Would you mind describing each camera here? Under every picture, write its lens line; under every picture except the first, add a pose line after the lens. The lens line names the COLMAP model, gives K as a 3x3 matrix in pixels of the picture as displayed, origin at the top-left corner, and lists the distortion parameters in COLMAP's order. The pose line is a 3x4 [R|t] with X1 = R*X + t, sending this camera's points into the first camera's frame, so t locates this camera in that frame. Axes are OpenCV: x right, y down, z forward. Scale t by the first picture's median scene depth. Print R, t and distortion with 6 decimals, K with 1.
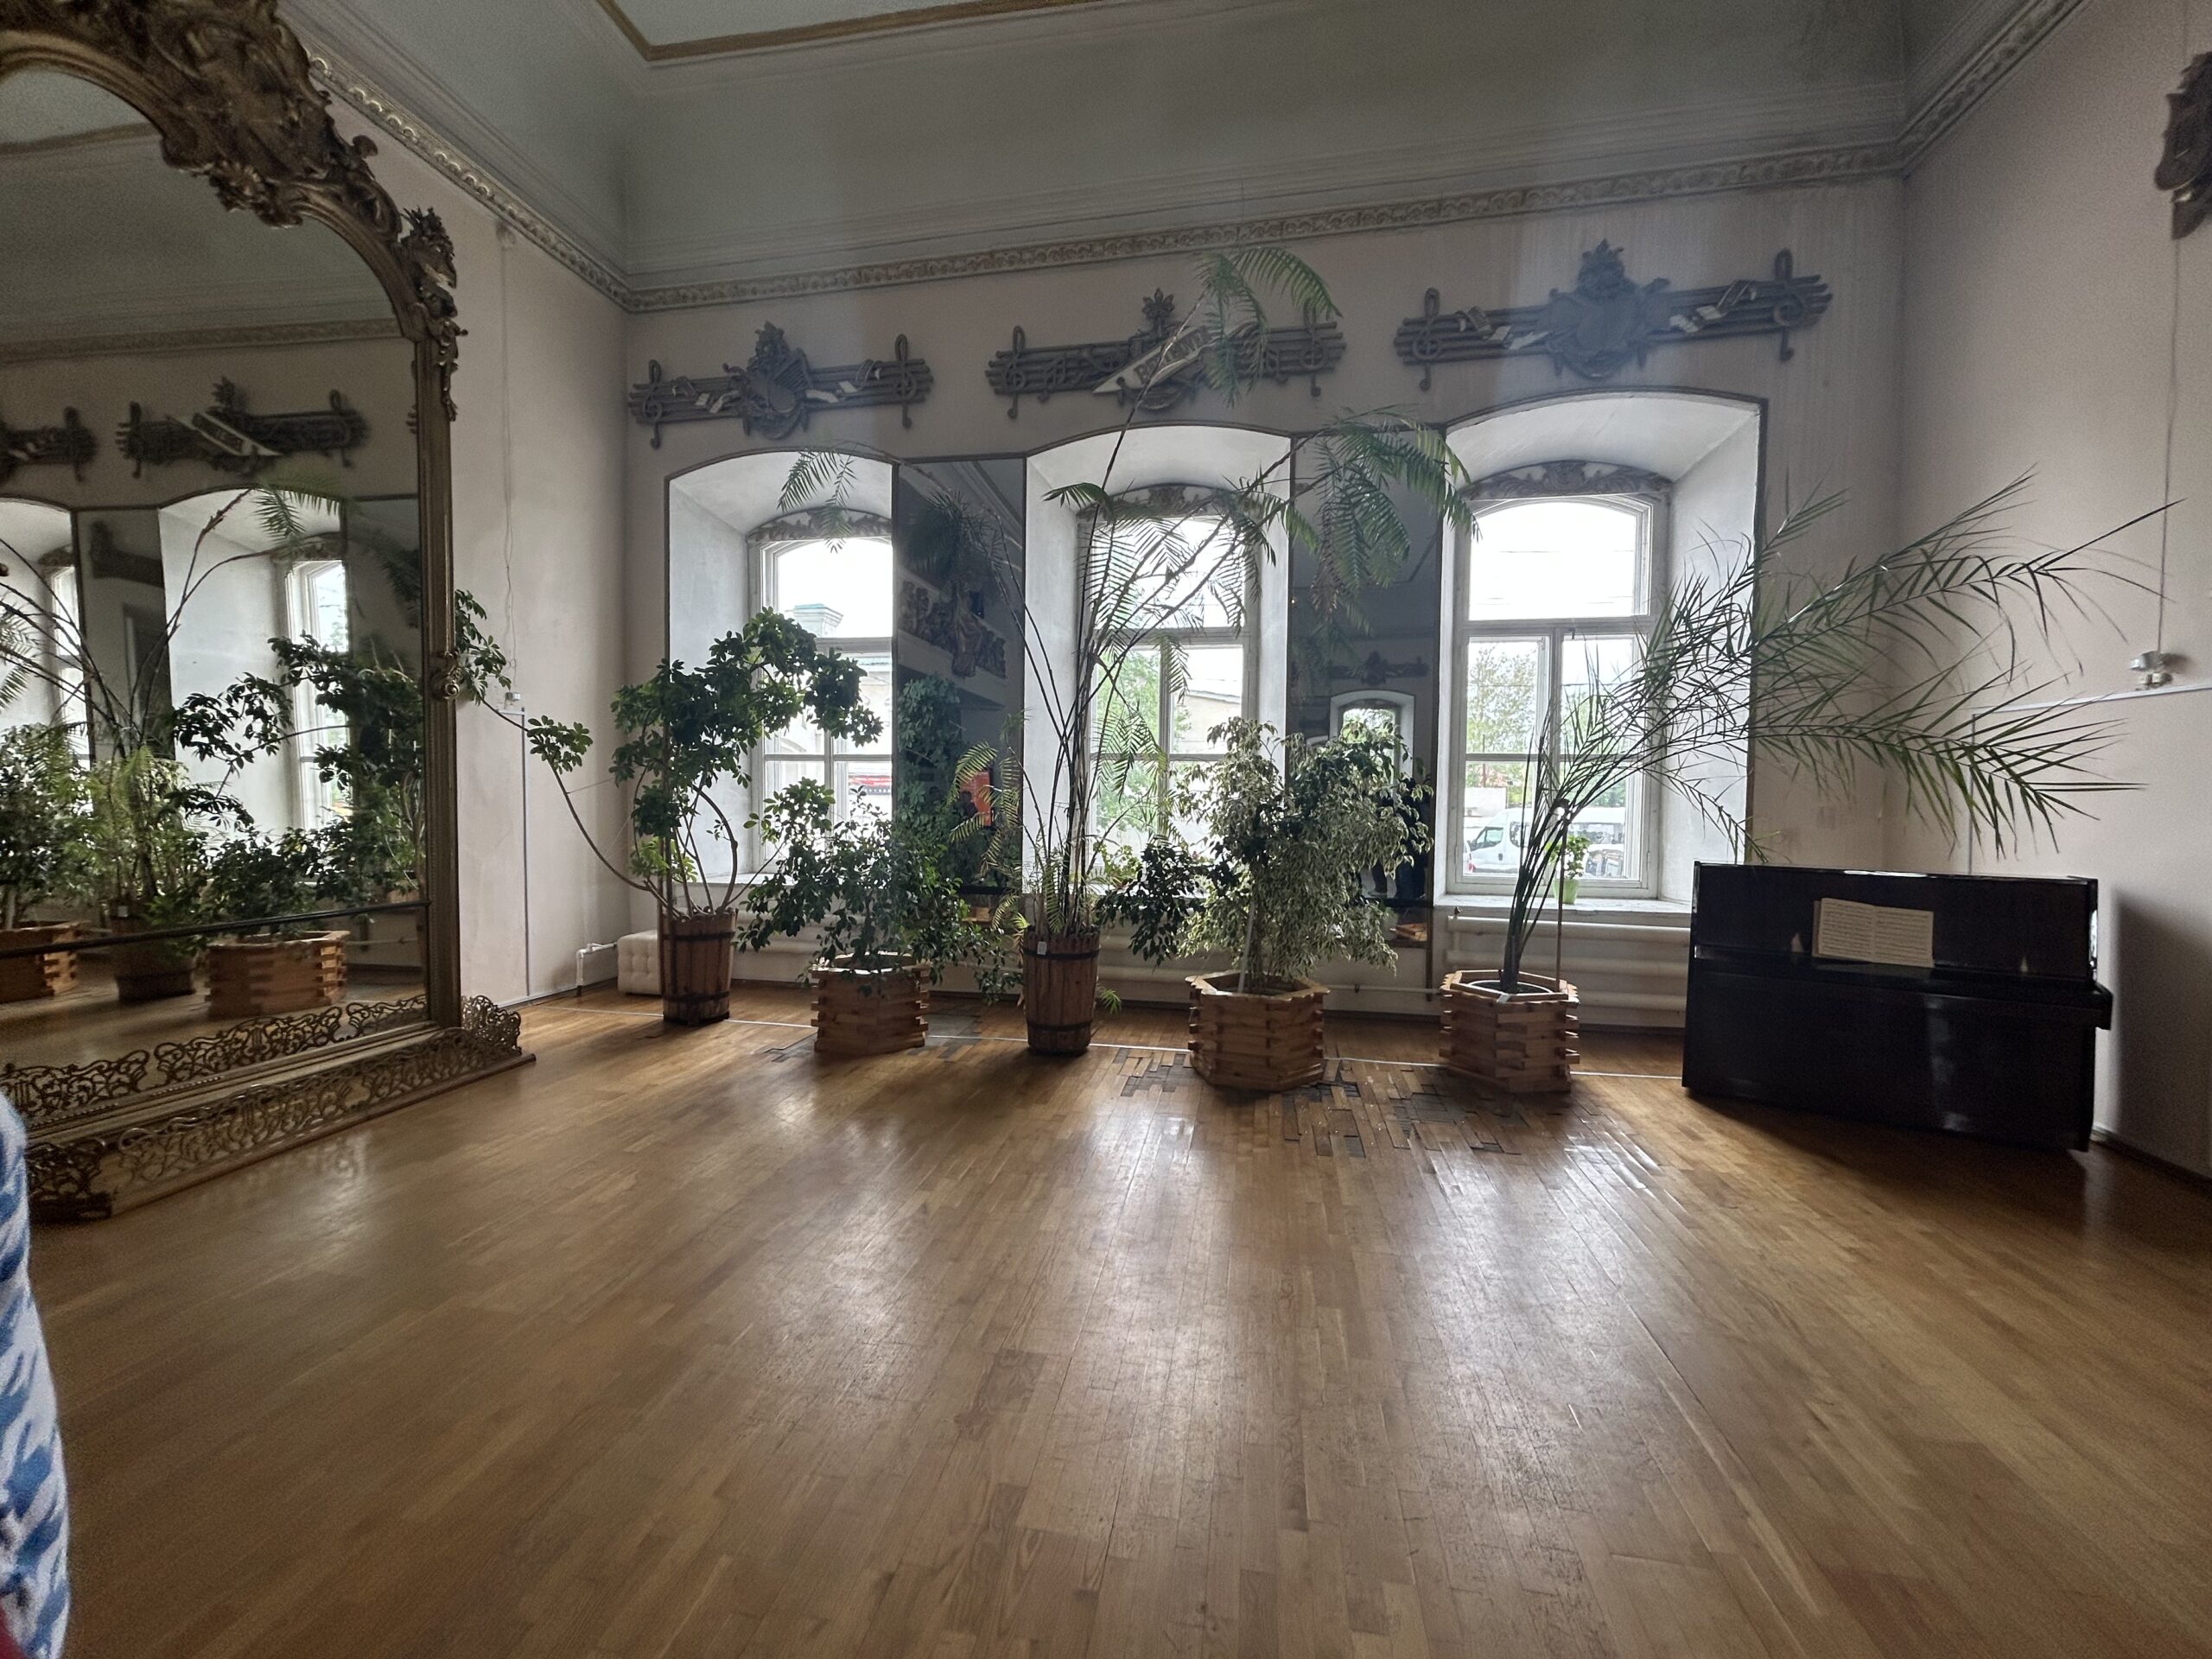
lens RADIAL K [[893.6, 0, 1091.8], [0, 893.6, 834.2], [0, 0, 1]] dist [0.000614, 0.000713]
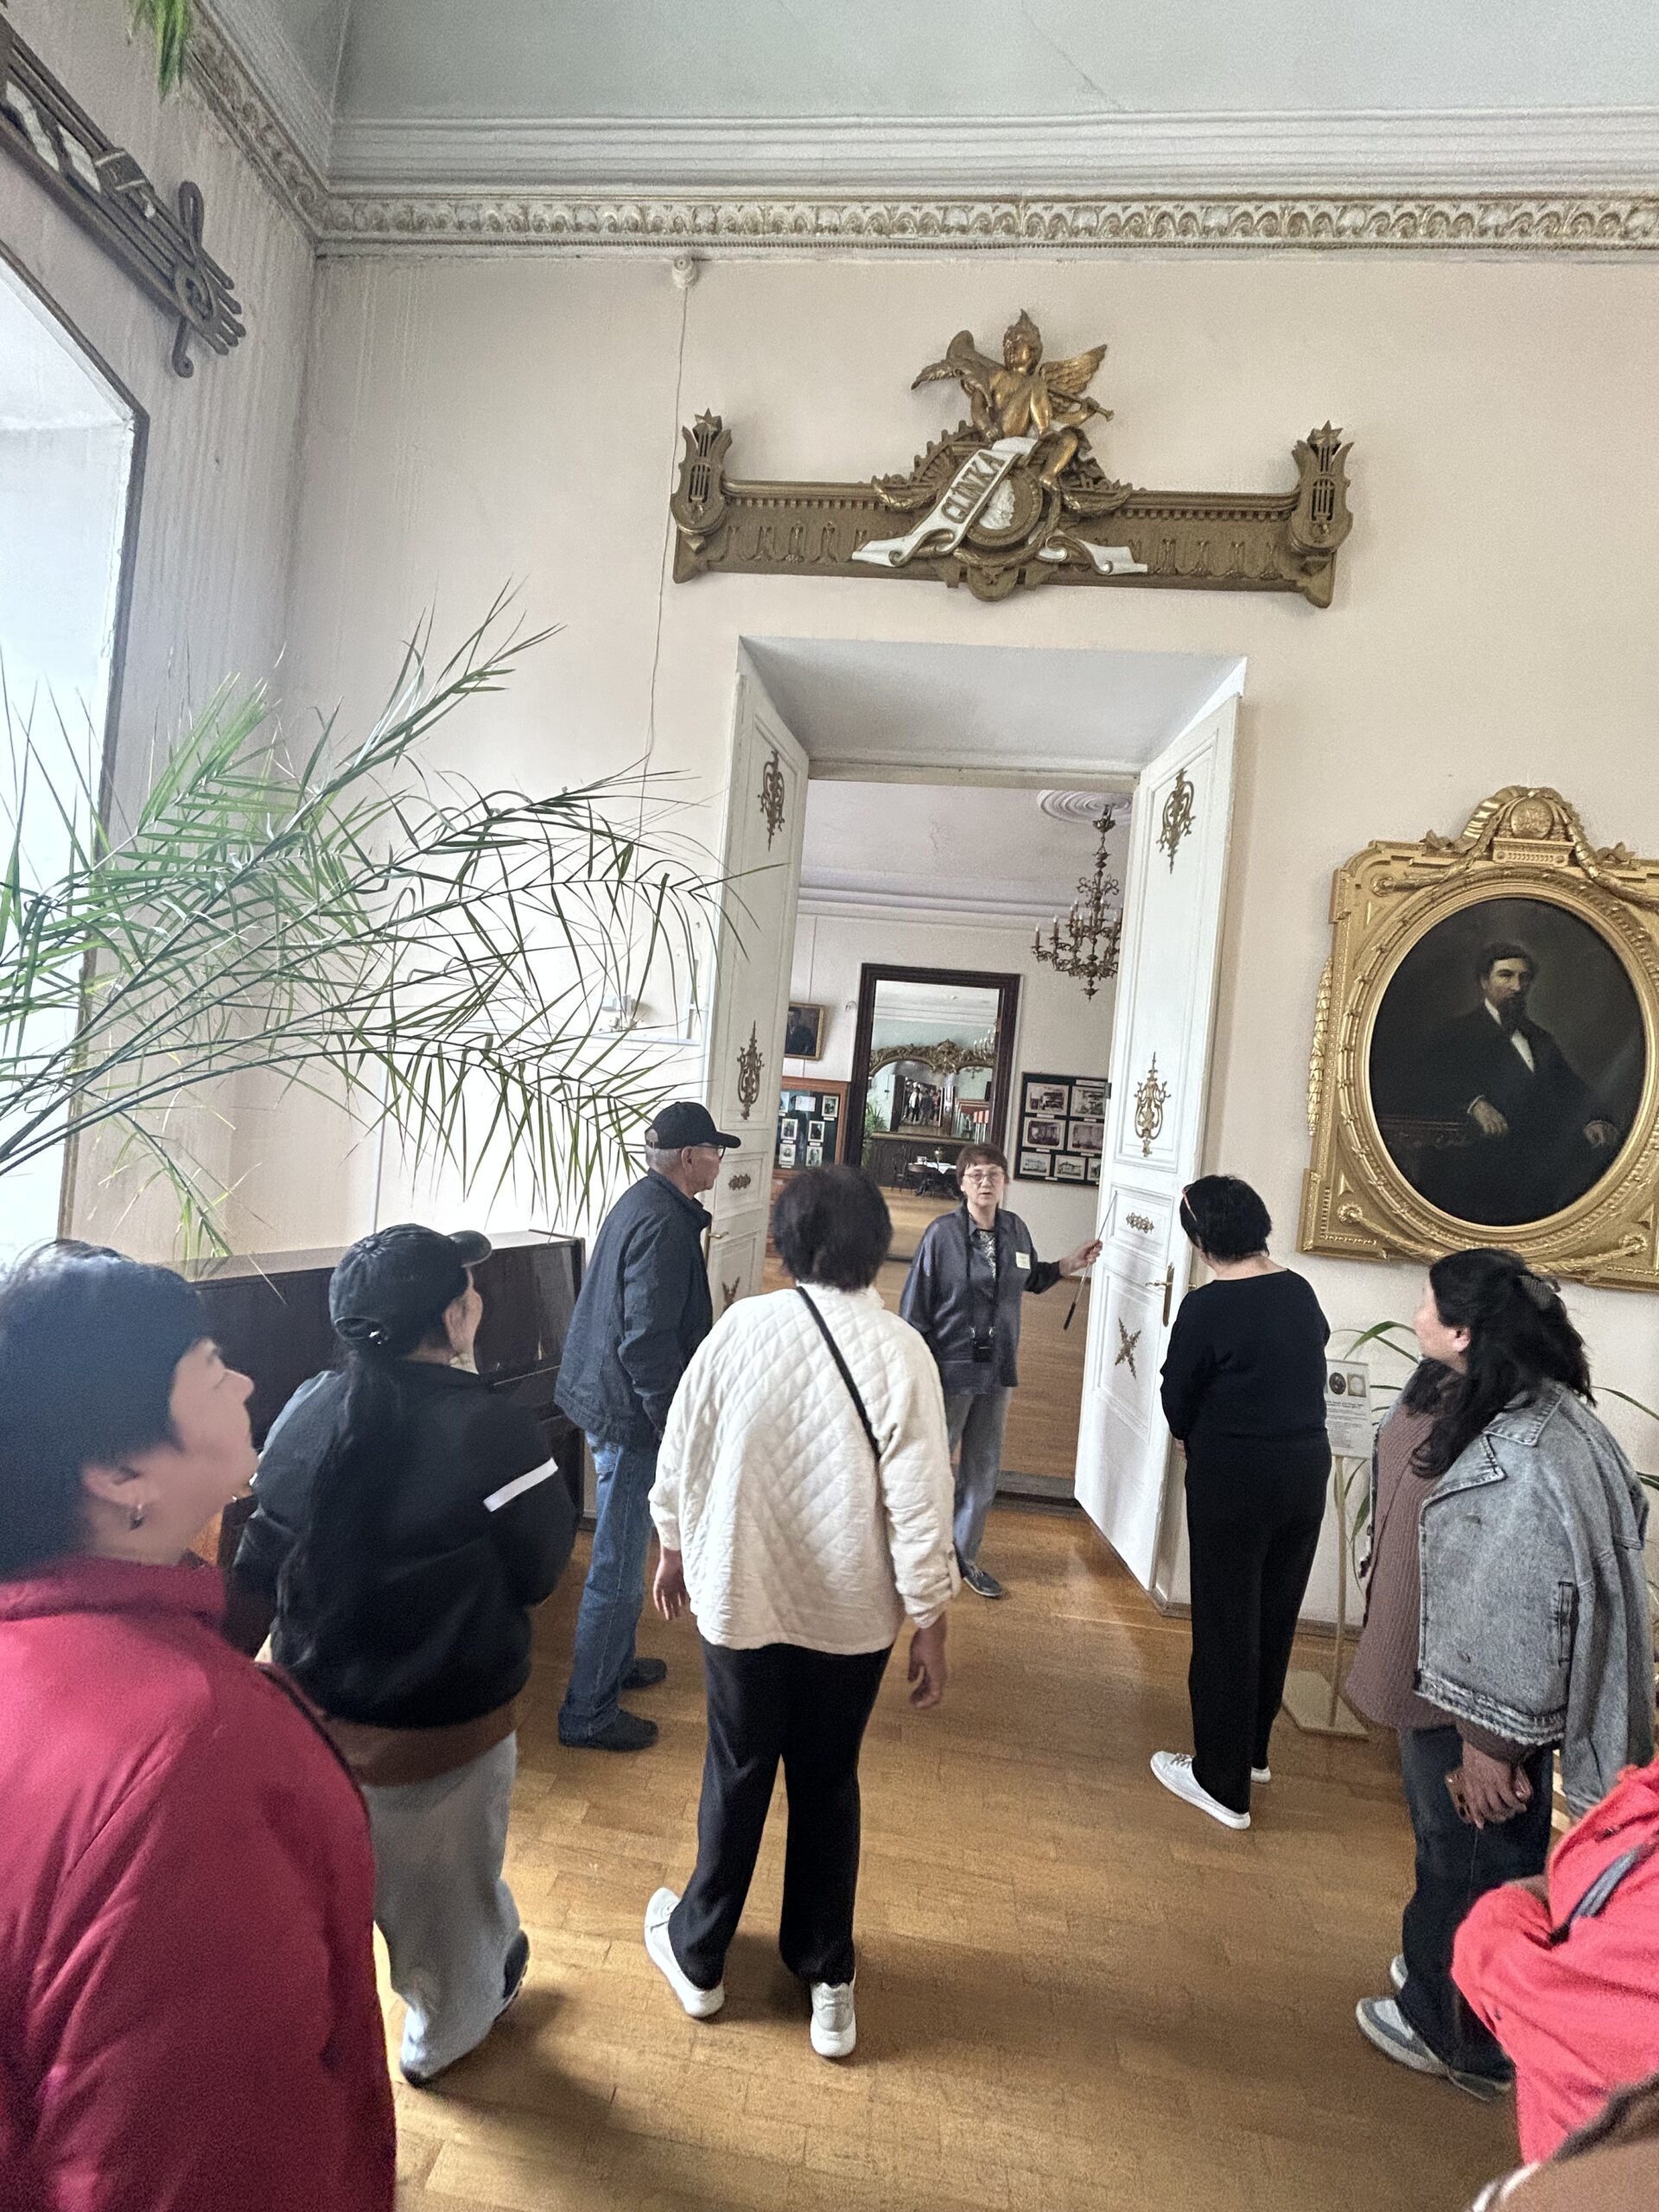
lens RADIAL K [[893.6, 0, 832.1], [0, 893.6, 1106.4], [0, 0, 1]] dist [0.000614, 0.000713]
pose [[-0.085425, 0.002147, 0.996342, 0.150975], [-0.042656, 0.999073, -0.005810, -0.061546], [-0.995431, -0.042996, -0.085254, 0.594355]]
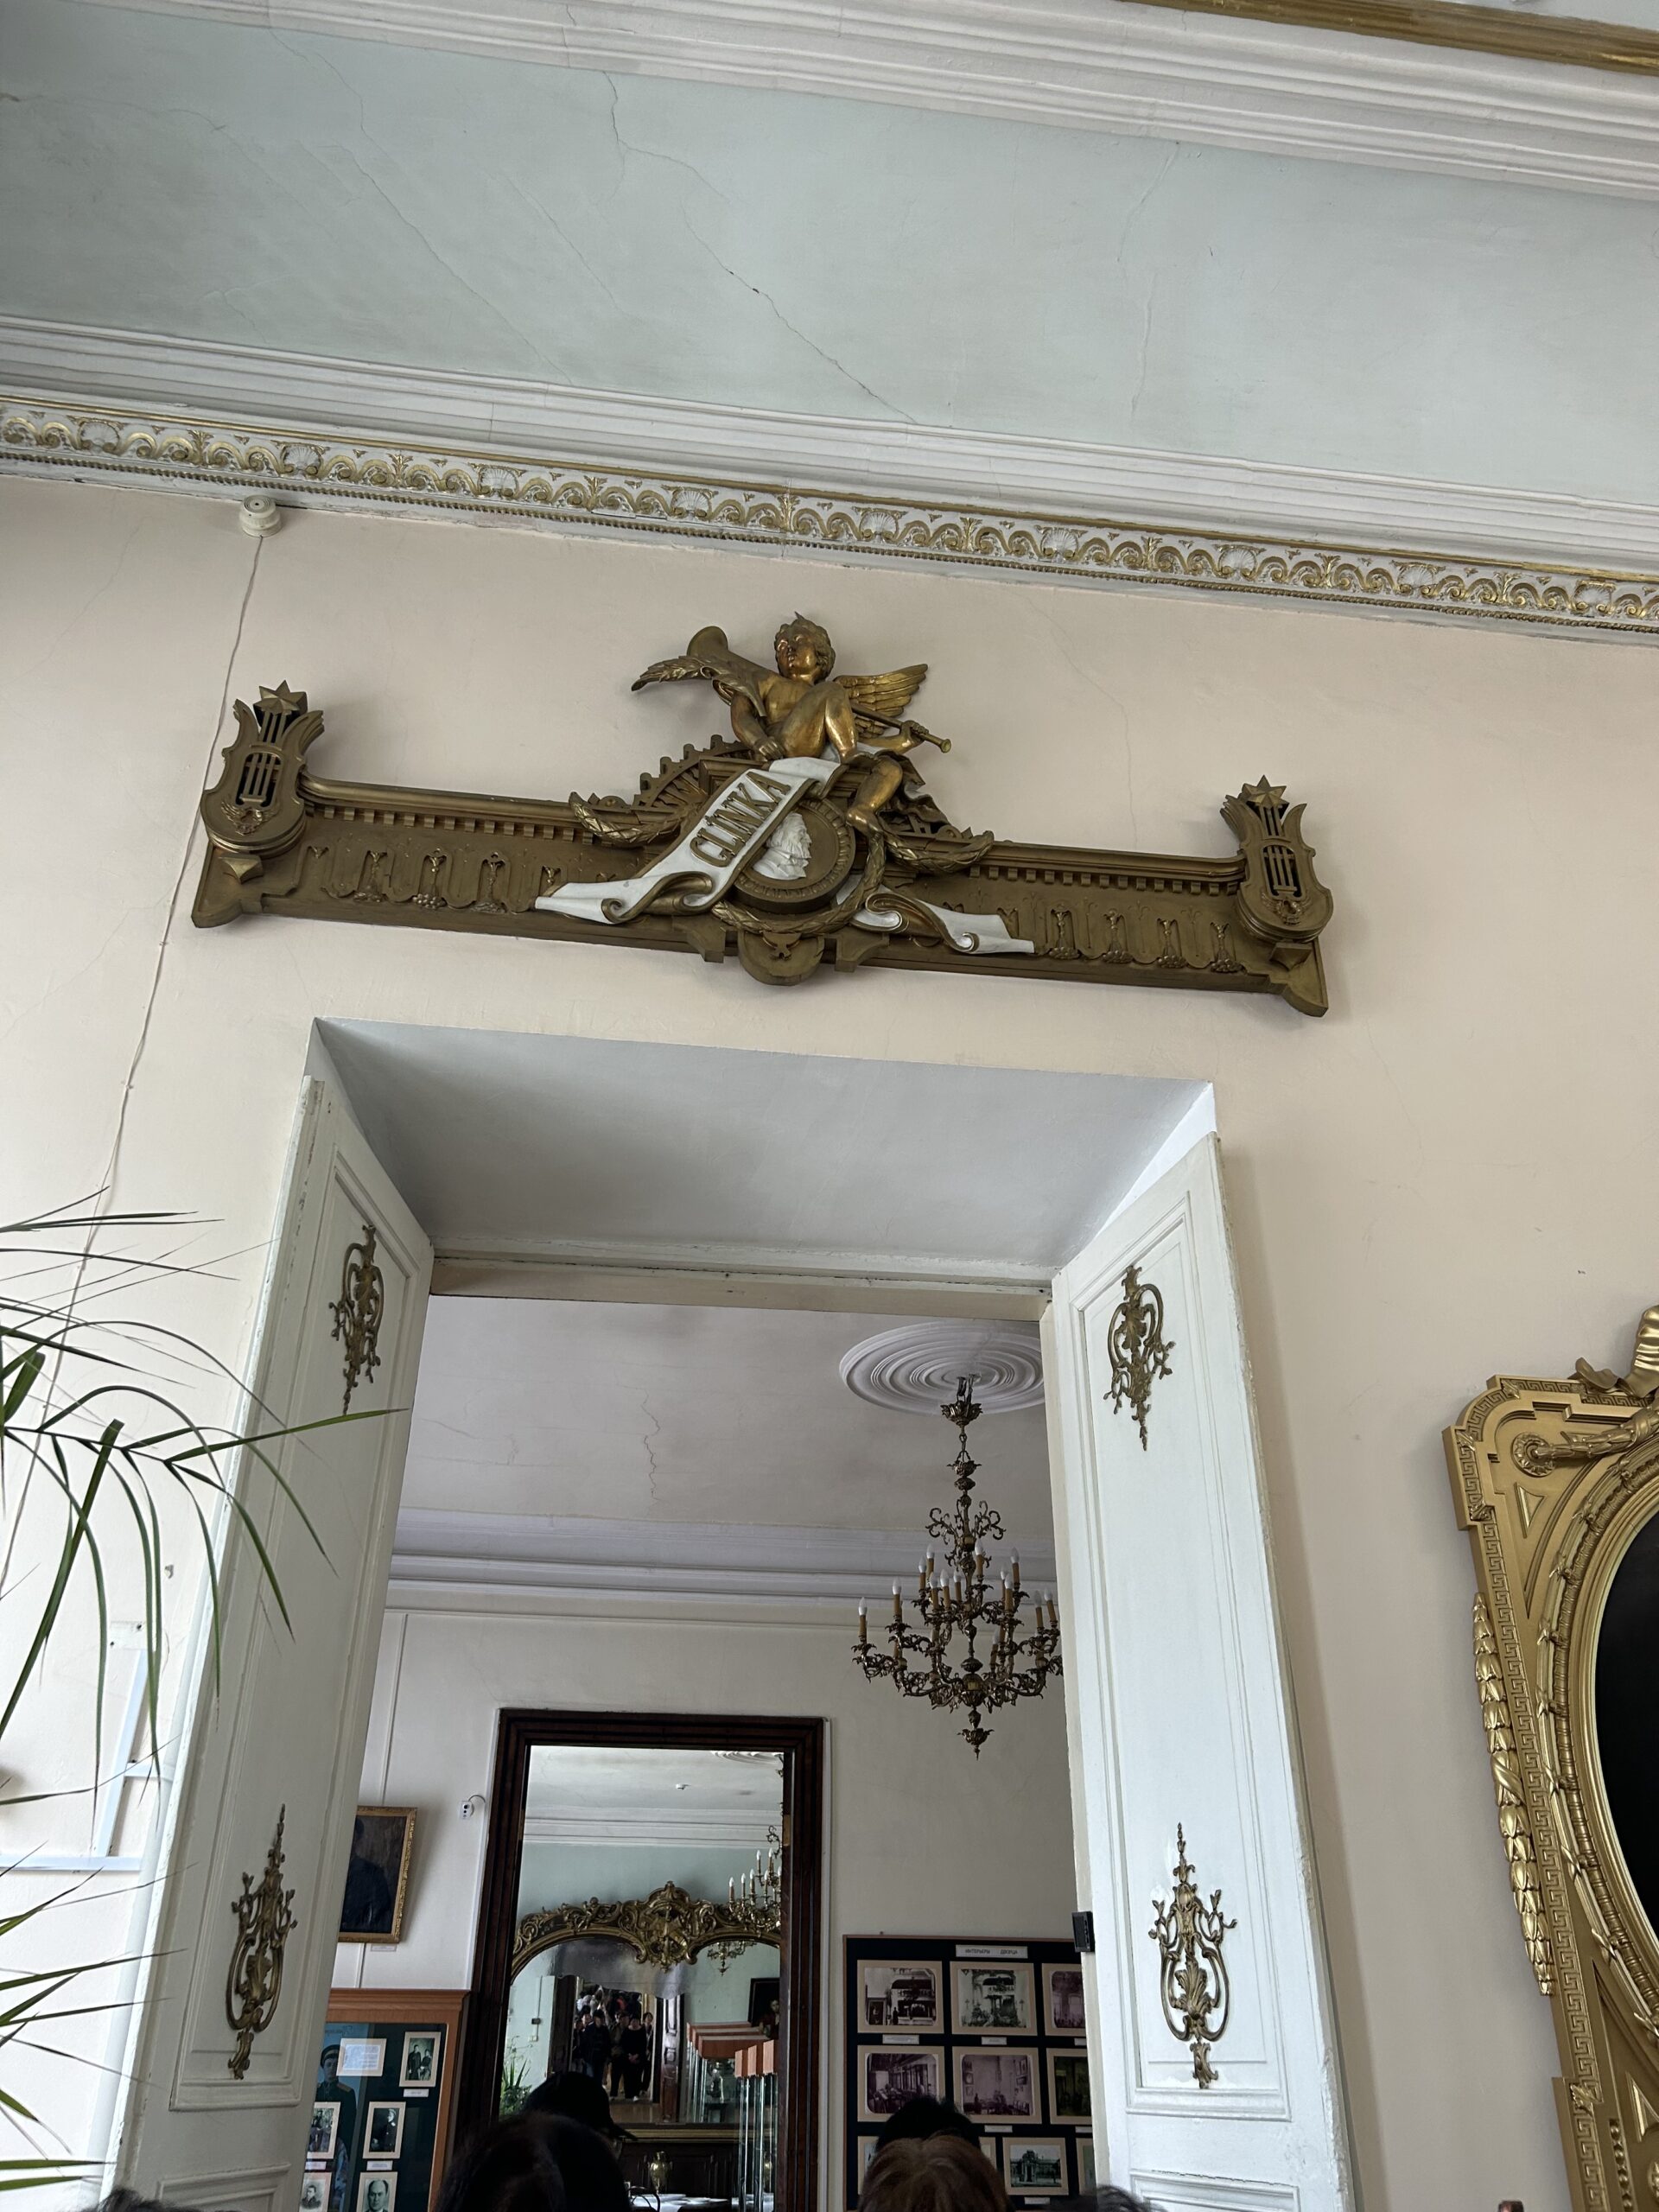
lens RADIAL K [[1678.7, 0, 832.5], [0, 1678.7, 1106.6], [0, 0, 1]] dist [0.054083, -0.057646]
pose [[-0.294456, 0.480770, 0.825927, 0.227326], [0.038651, 0.869528, -0.492369, -0.047286], [-0.954883, -0.113058, -0.274620, 0.605106]]
